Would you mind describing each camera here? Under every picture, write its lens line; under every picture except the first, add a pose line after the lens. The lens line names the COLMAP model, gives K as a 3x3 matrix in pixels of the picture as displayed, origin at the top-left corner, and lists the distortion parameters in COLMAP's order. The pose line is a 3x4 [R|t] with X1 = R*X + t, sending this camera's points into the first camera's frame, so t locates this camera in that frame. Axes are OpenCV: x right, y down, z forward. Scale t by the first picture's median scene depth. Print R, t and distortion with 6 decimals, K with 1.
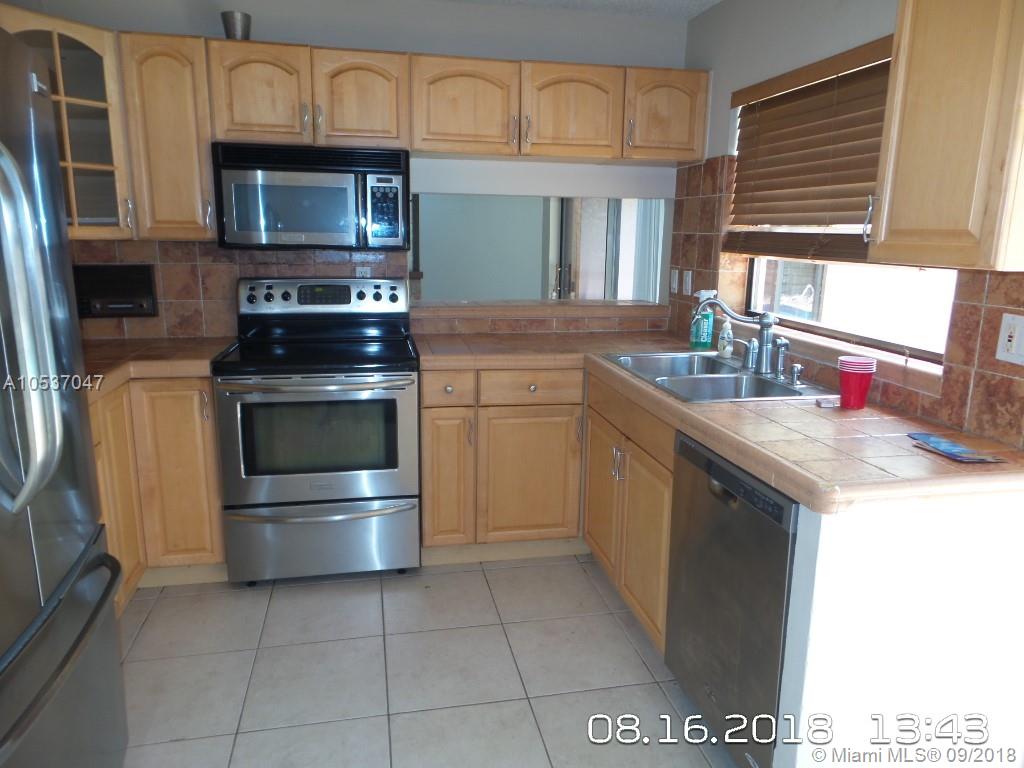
lens RADIAL K [[706.5, 0, 512.0], [0, 706.5, 384.0], [0, 0, 1]] dist [-0.001300, -0.000800]
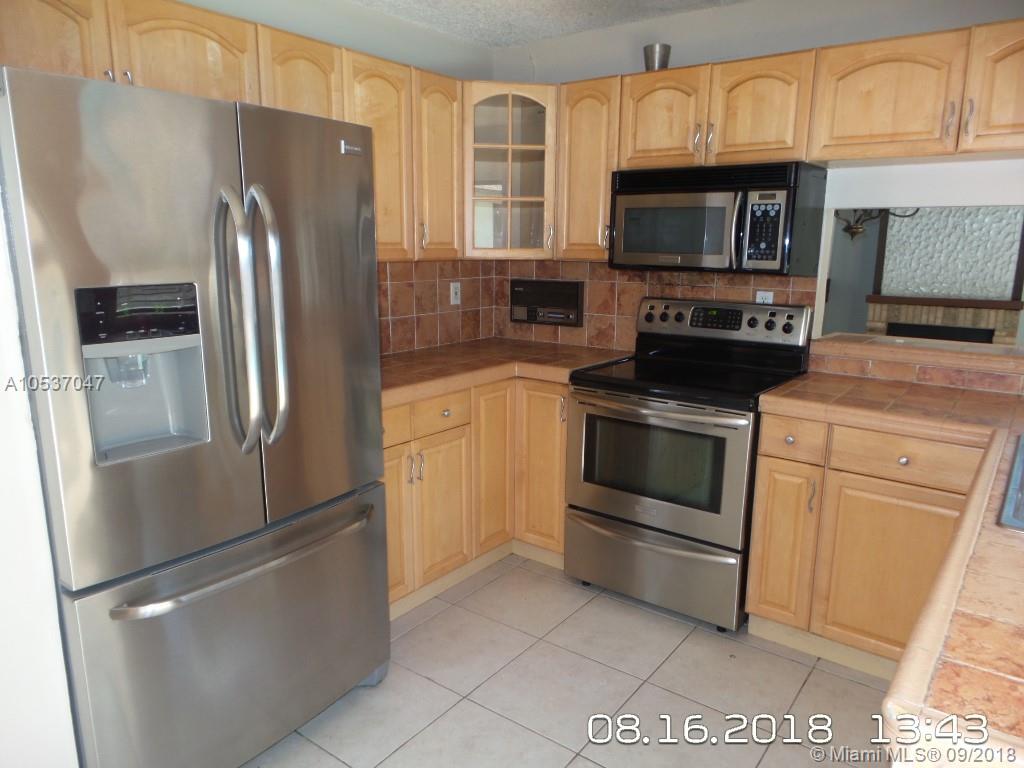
lens RADIAL K [[709.2, 0, 512.0], [0, 709.2, 384.0], [0, 0, 1]] dist [-0.007250, -0.000408]
pose [[0.658701, 0.139151, -0.739425, 0.303126], [-0.157789, 0.986444, 0.045074, -0.043131], [0.735673, 0.086983, 0.671728, 0.177493]]
